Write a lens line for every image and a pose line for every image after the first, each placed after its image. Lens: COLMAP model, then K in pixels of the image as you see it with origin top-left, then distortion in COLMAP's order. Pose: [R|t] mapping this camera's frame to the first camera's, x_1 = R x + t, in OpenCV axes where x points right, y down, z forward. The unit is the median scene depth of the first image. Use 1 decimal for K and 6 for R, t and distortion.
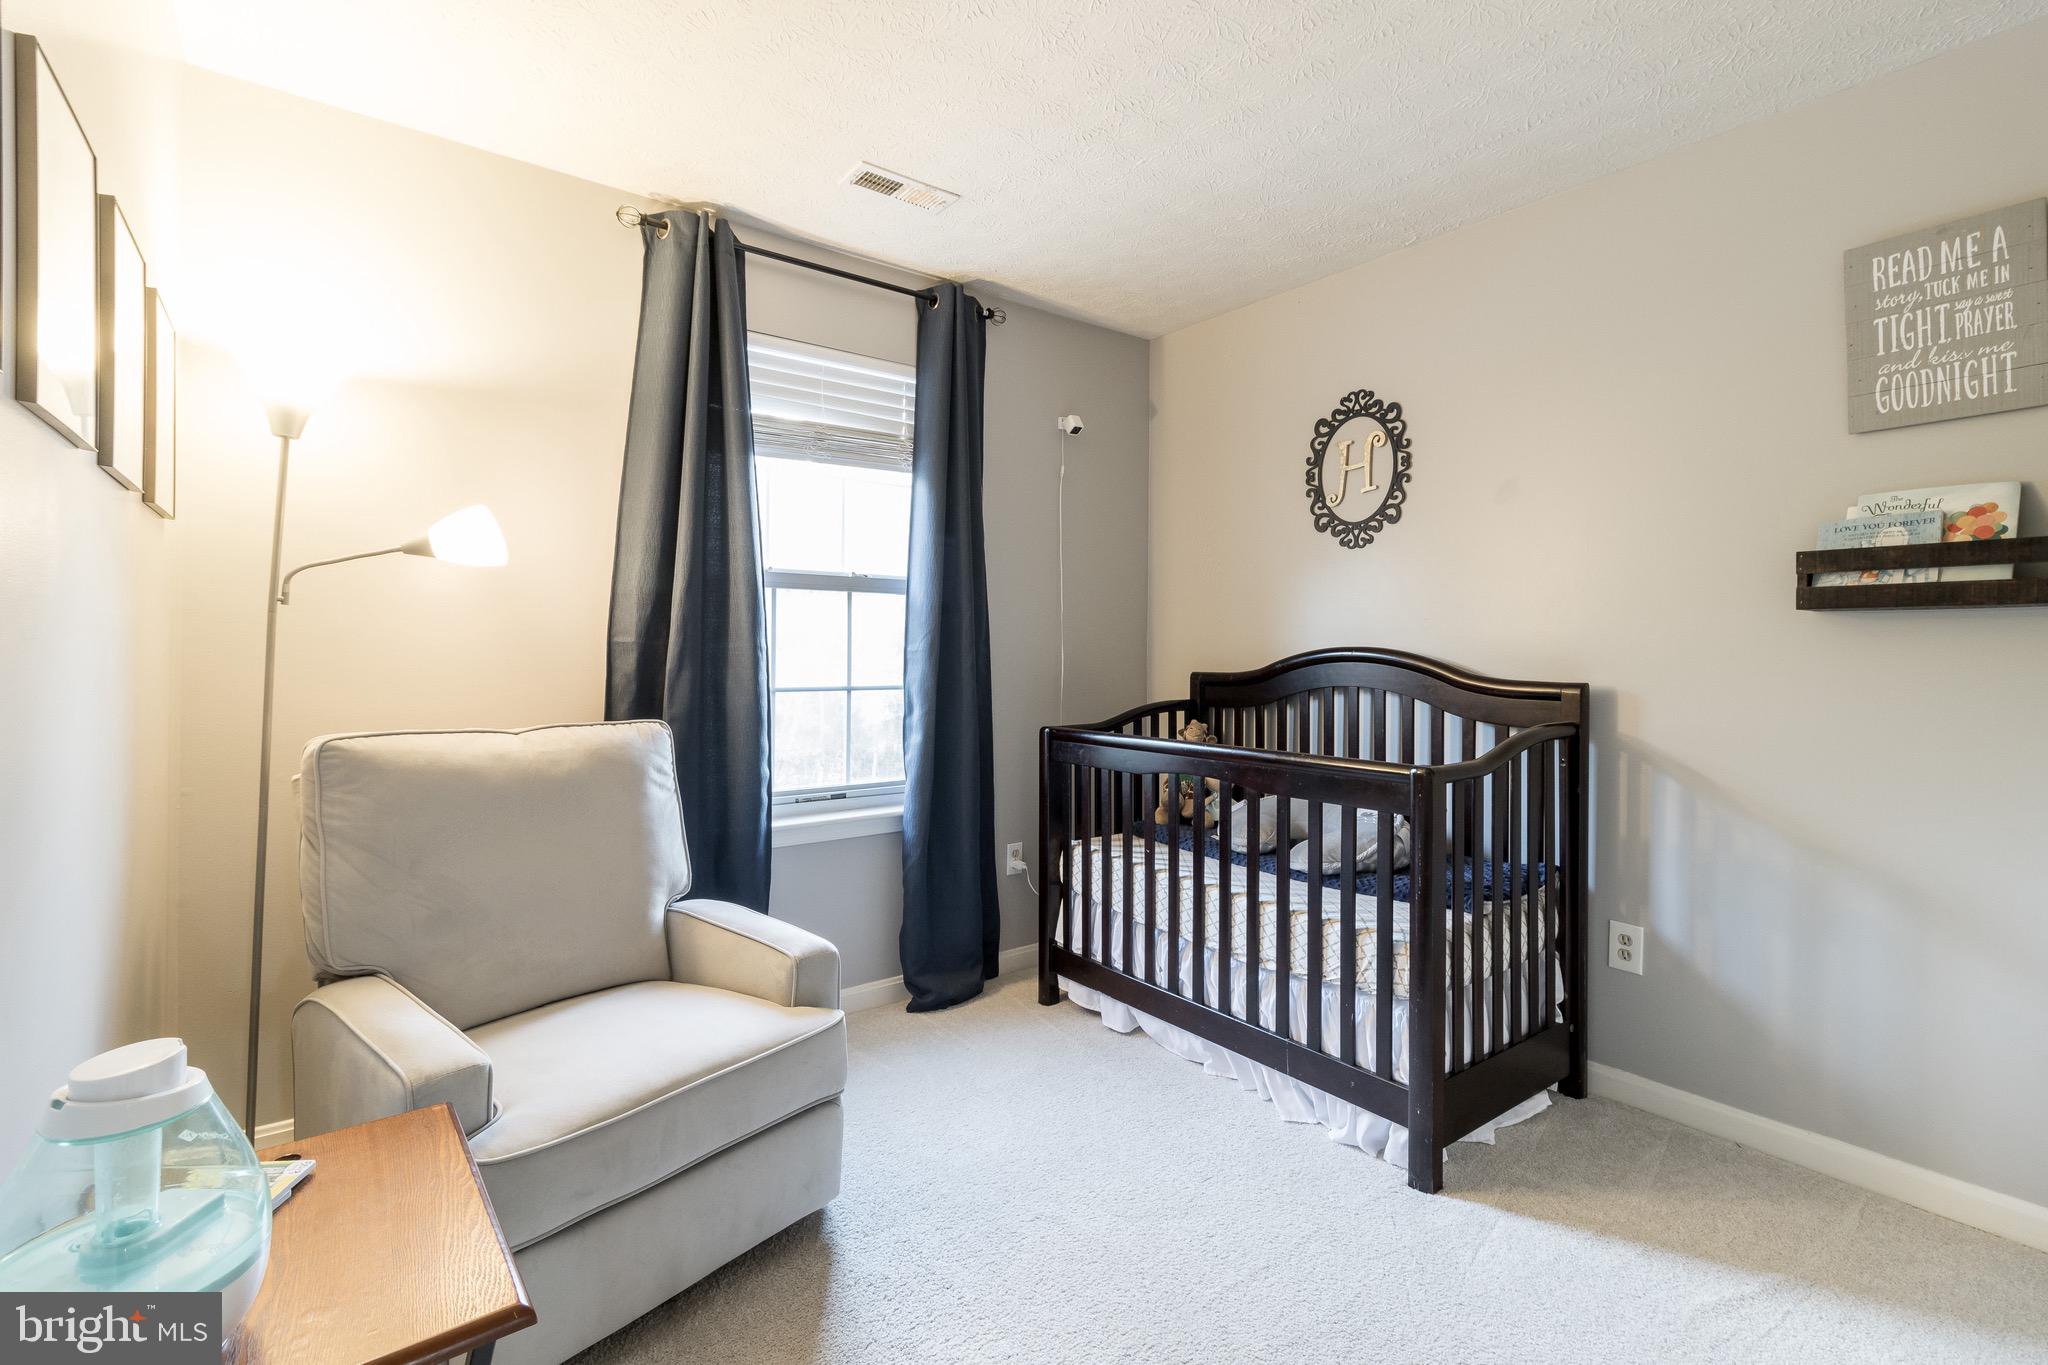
lens RADIAL K [[948.1, 0, 1025.6], [0, 948.1, 640.7], [0, 0, 1]] dist [-0.001354, -0.000200]
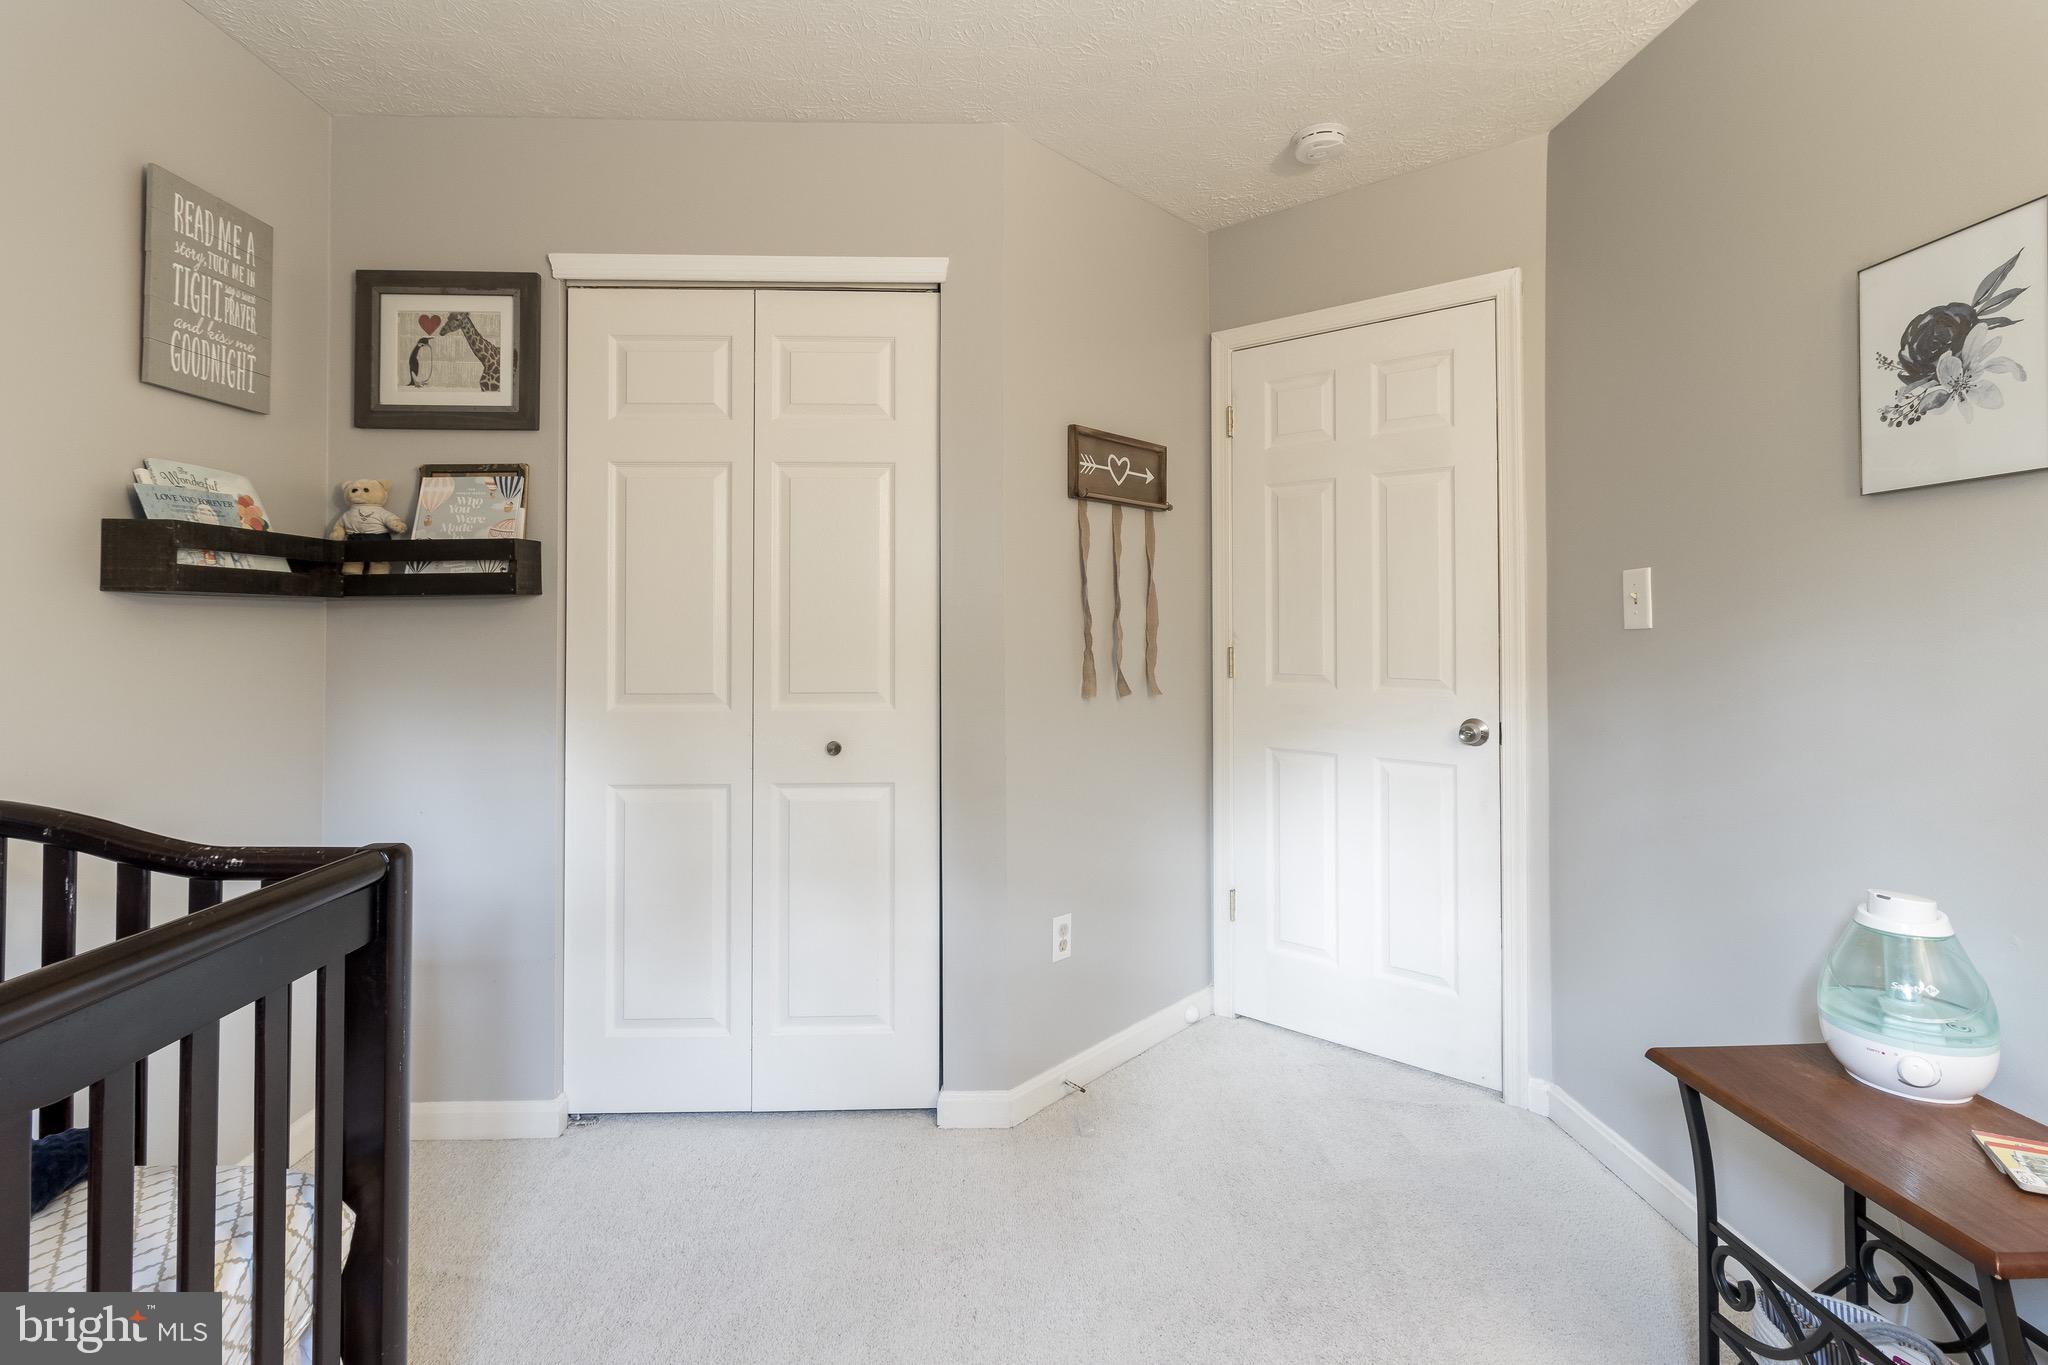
lens RADIAL K [[948.1, 0, 1025.6], [0, 948.1, 640.7], [0, 0, 1]] dist [-0.001354, -0.000200]
pose [[-0.813529, -0.007067, 0.581482, -0.266718], [-0.001825, 0.999952, 0.009600, 0.001490], [-0.581522, 0.006749, -0.813503, 1.303205]]
